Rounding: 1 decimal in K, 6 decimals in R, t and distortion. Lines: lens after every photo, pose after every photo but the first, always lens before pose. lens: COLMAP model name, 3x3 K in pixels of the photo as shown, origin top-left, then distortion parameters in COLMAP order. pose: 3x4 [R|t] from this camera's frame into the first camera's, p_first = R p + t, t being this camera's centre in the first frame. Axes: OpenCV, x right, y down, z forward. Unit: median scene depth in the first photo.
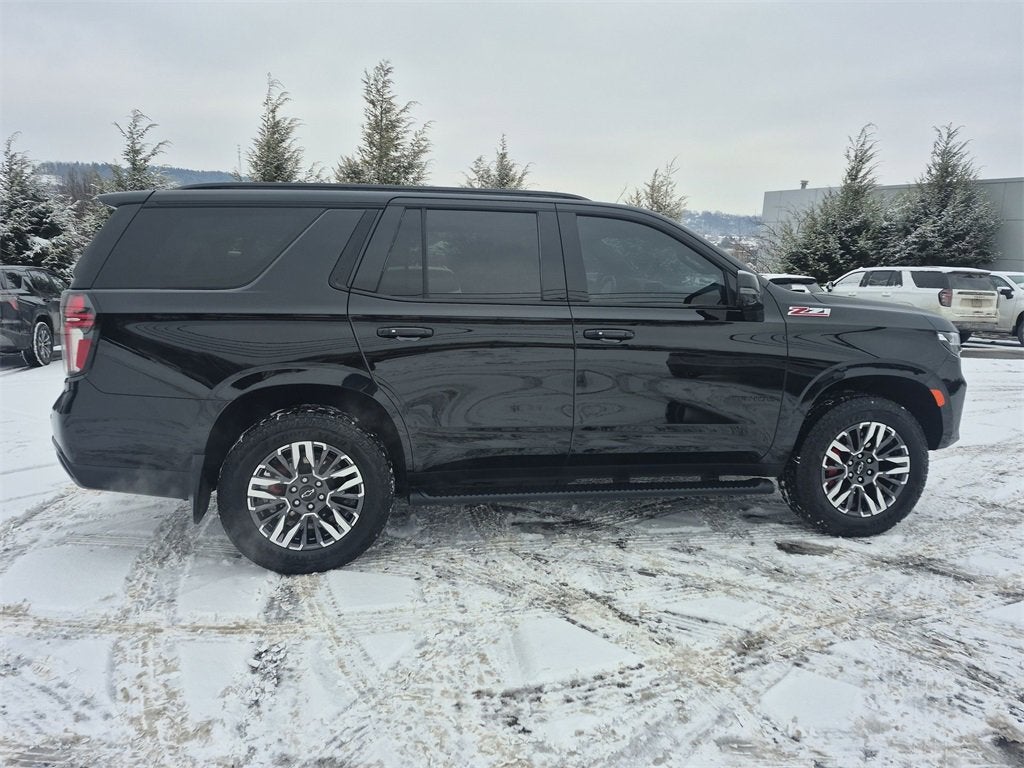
lens RADIAL K [[706.2, 0, 499.8], [0, 706.2, 359.2], [0, 0, 1]] dist [0.073748, -0.064757]
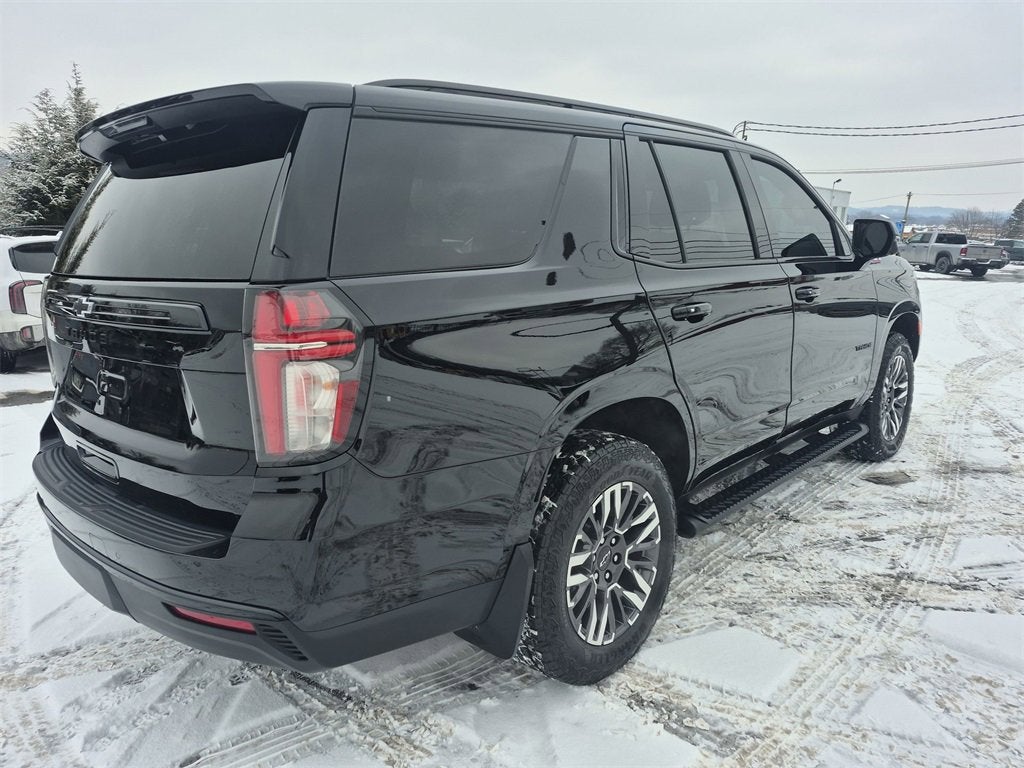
lens RADIAL K [[706.2, 0, 502.3], [0, 706.2, 384.7], [0, 0, 1]] dist [0.073748, -0.064757]
pose [[0.807189, -0.148602, 0.571282, -0.717091], [0.103301, 0.988420, 0.111150, -0.064585], [-0.581184, -0.030705, 0.813193, 0.502870]]
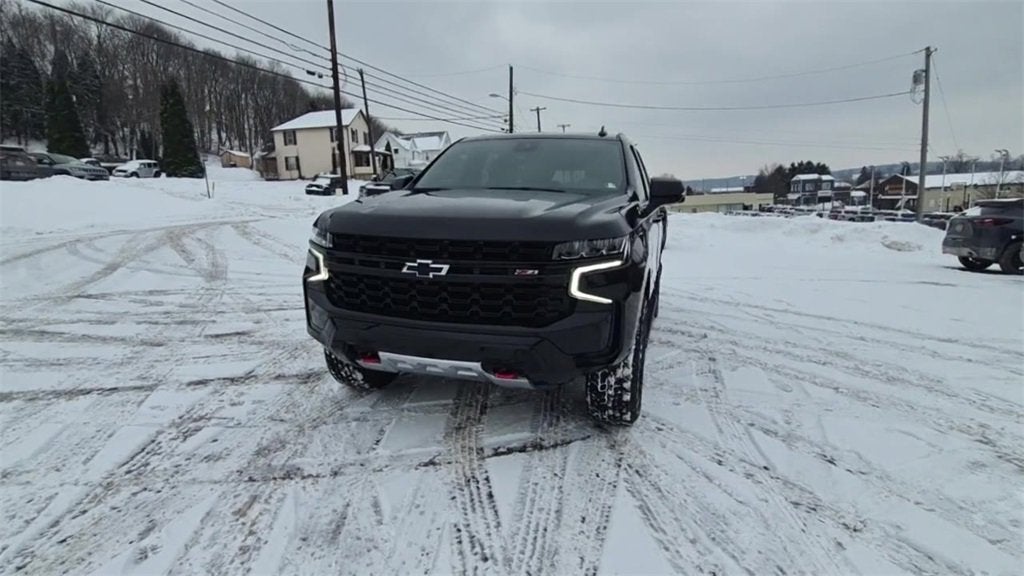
lens RADIAL K [[551.6, 0, 509.4], [0, 551.6, 284.1], [0, 0, 1]] dist [0.005281, -0.003034]
pose [[-0.462491, 0.118662, -0.878648, 1.409879], [-0.122387, 0.972972, 0.195821, -0.167391], [0.878137, 0.198101, -0.435468, 1.881814]]
